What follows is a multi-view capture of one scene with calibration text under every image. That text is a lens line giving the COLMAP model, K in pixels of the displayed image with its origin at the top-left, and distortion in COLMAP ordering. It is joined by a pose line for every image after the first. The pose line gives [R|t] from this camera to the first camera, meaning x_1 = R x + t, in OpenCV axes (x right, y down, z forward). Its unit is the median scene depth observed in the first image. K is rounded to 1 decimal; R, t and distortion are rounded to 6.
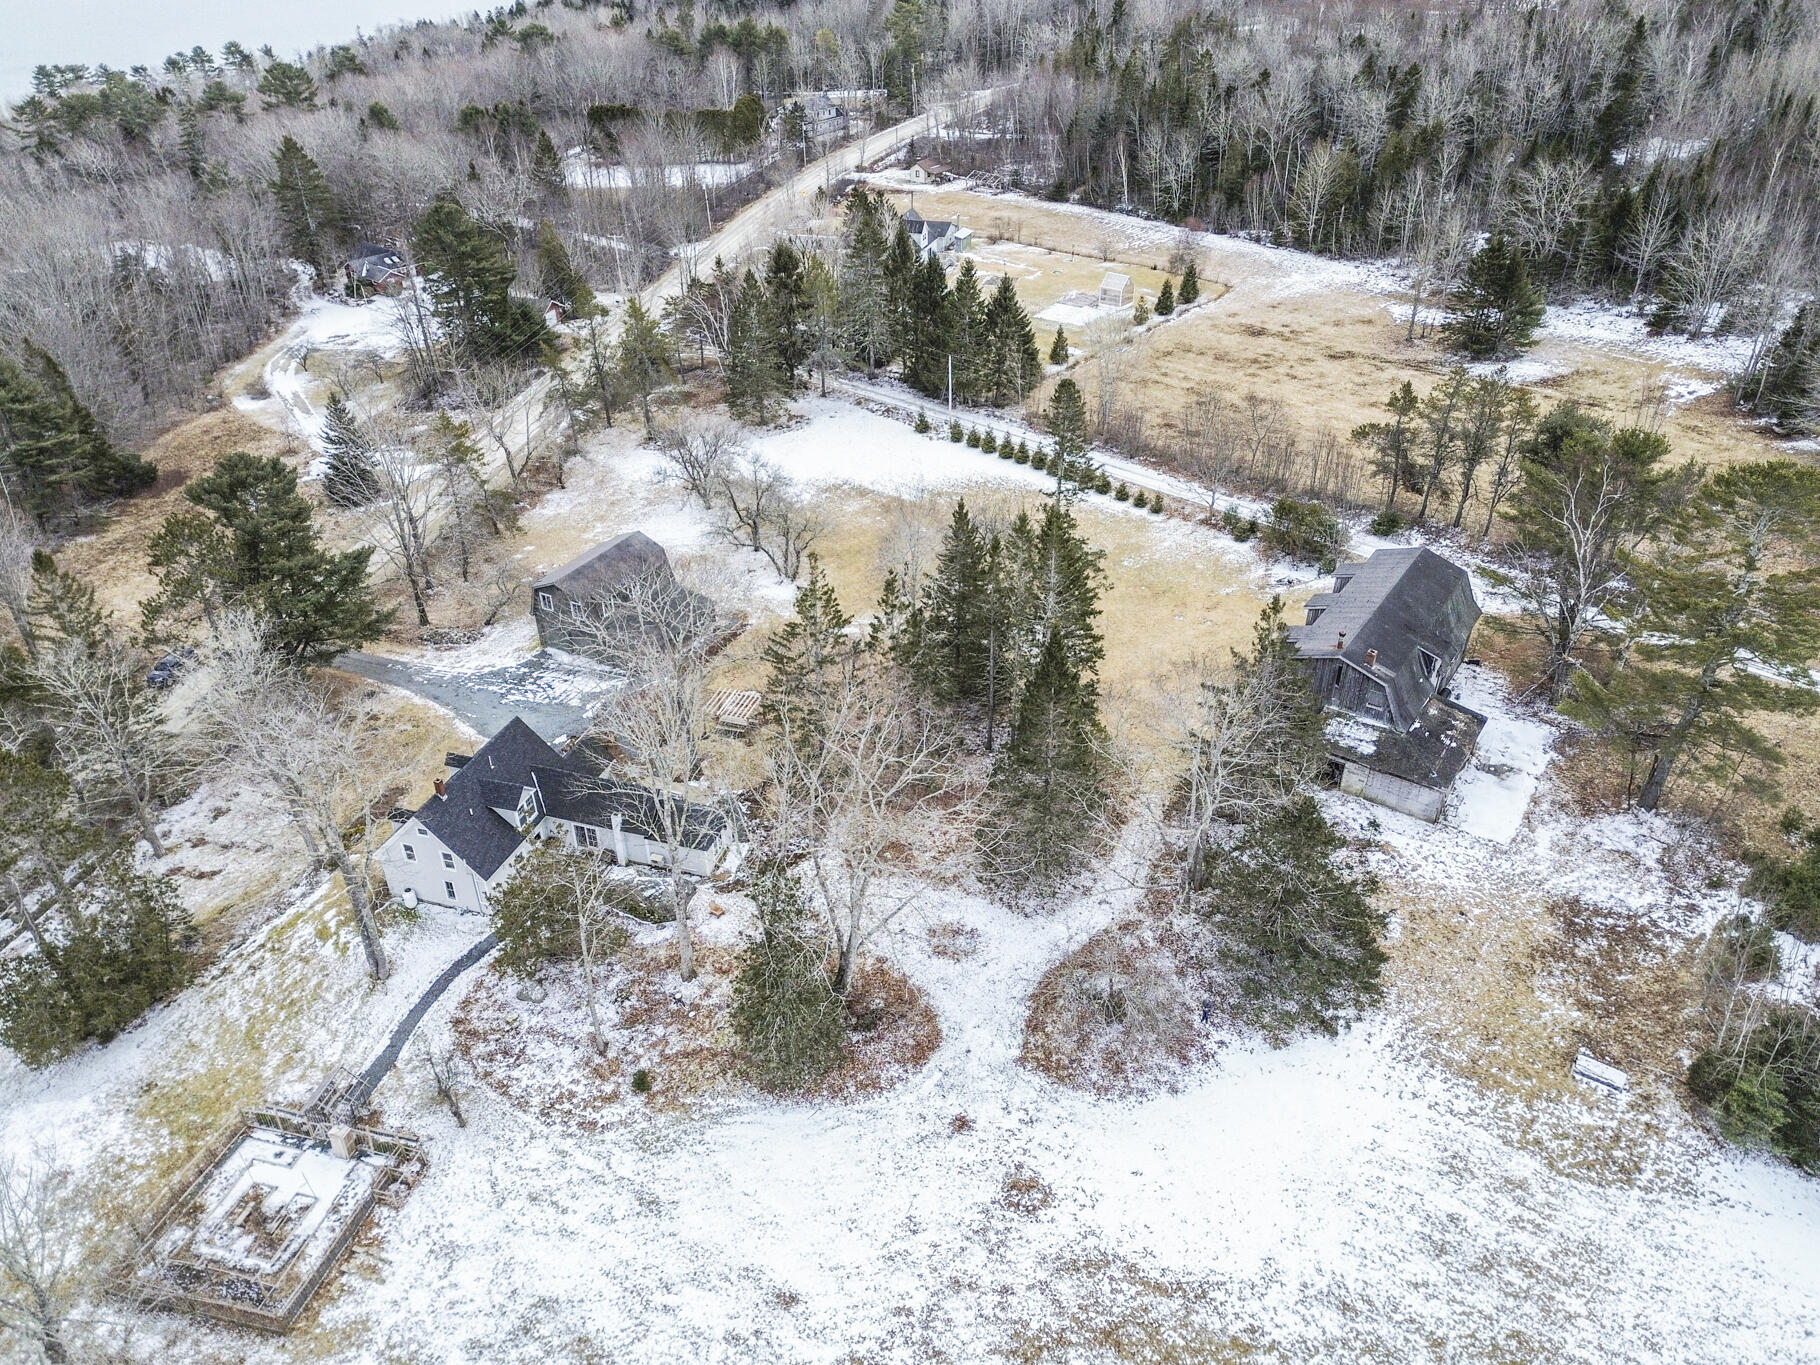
lens RADIAL K [[1247.5, 0, 921.1], [0, 1247.5, 689.9], [0, 0, 1]] dist [0.090335, 0.001190]
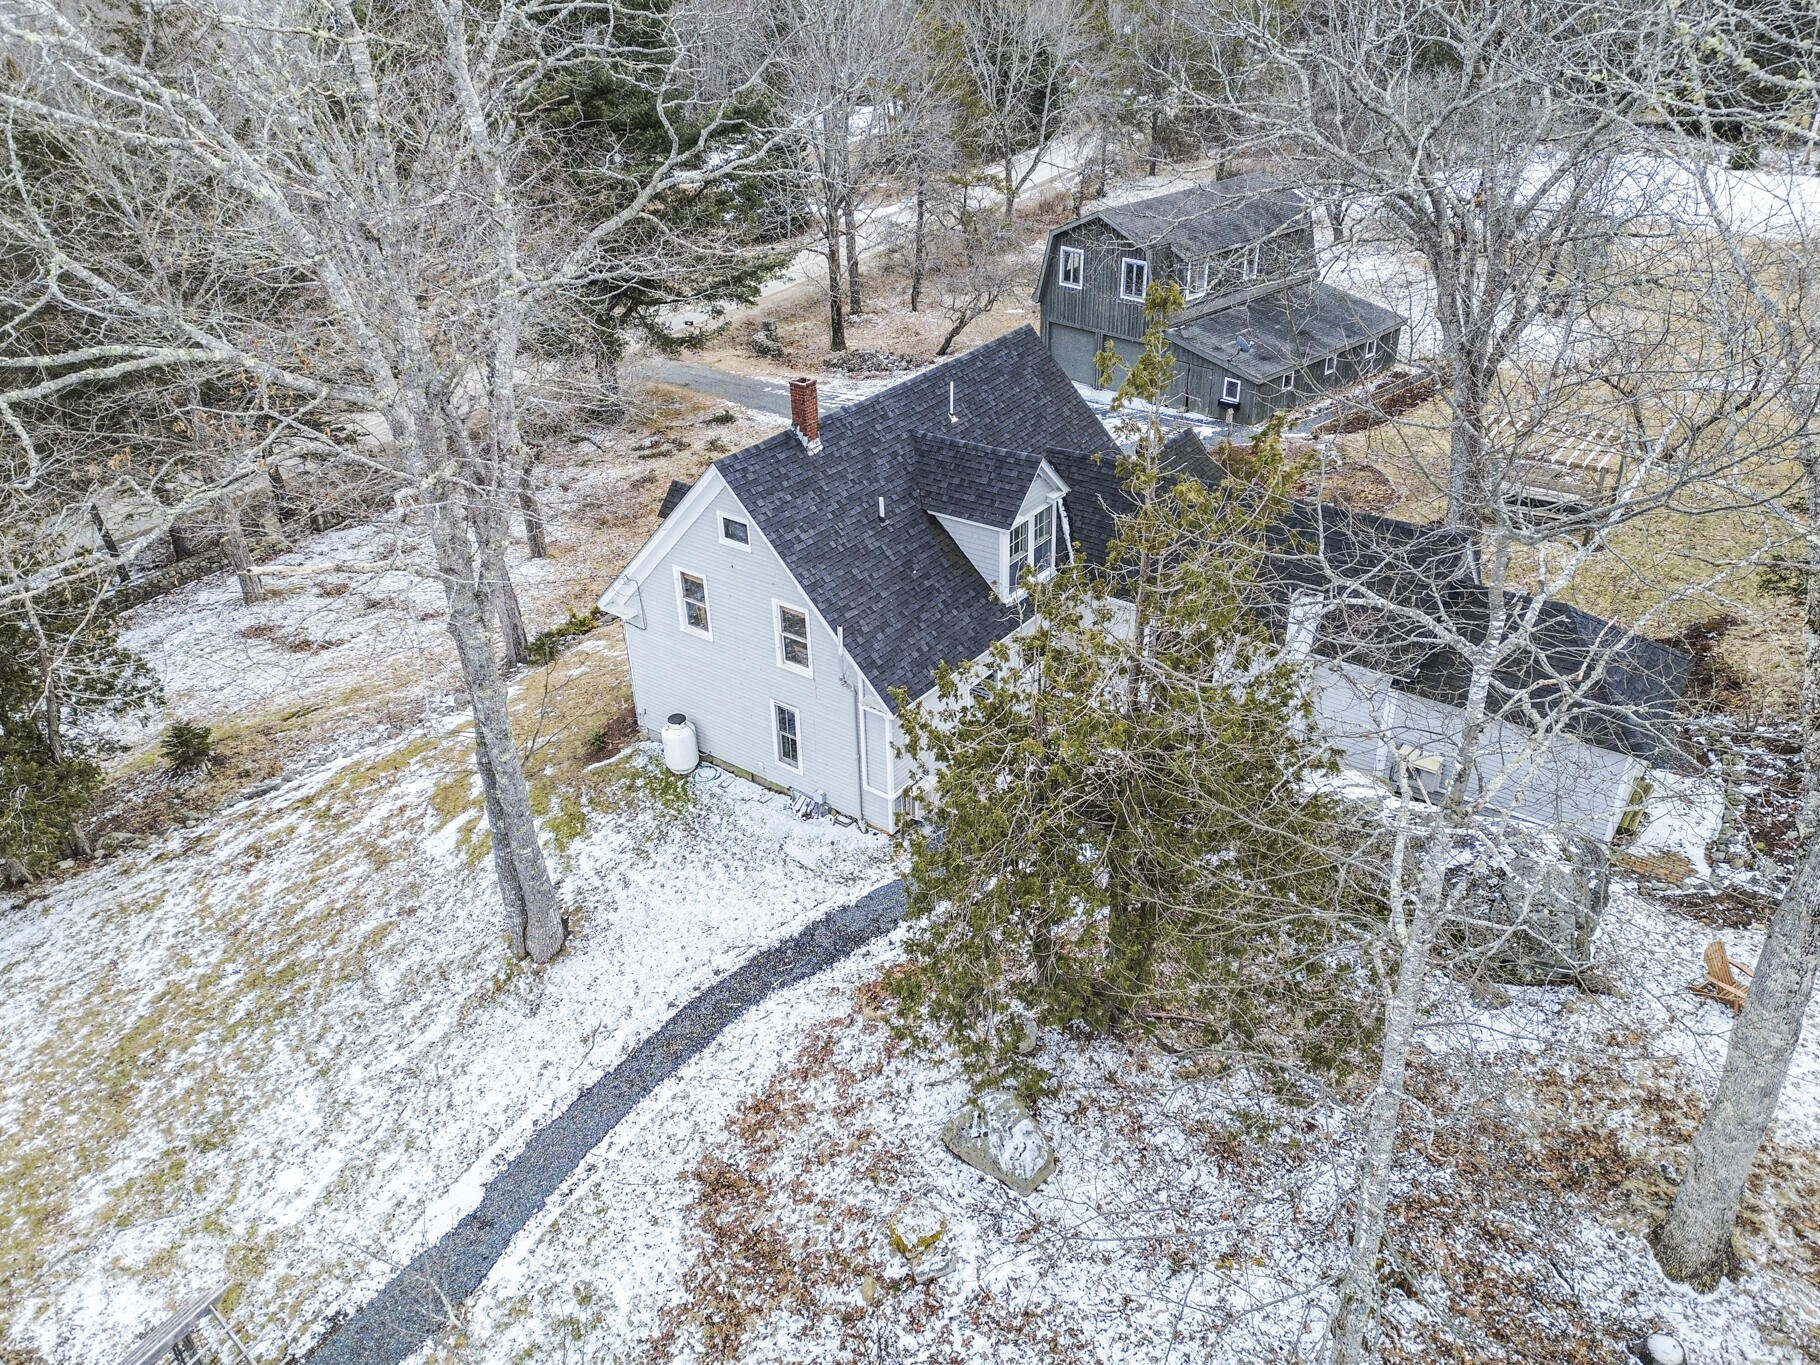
lens RADIAL K [[1247.5, 0, 916.1], [0, 1247.5, 677.9], [0, 0, 1]] dist [0.090335, 0.001190]
pose [[0.943051, 0.142649, -0.300510, -0.249283], [-0.161911, 0.985992, -0.040064, 0.154046], [0.290585, 0.086438, 0.952937, 0.712831]]
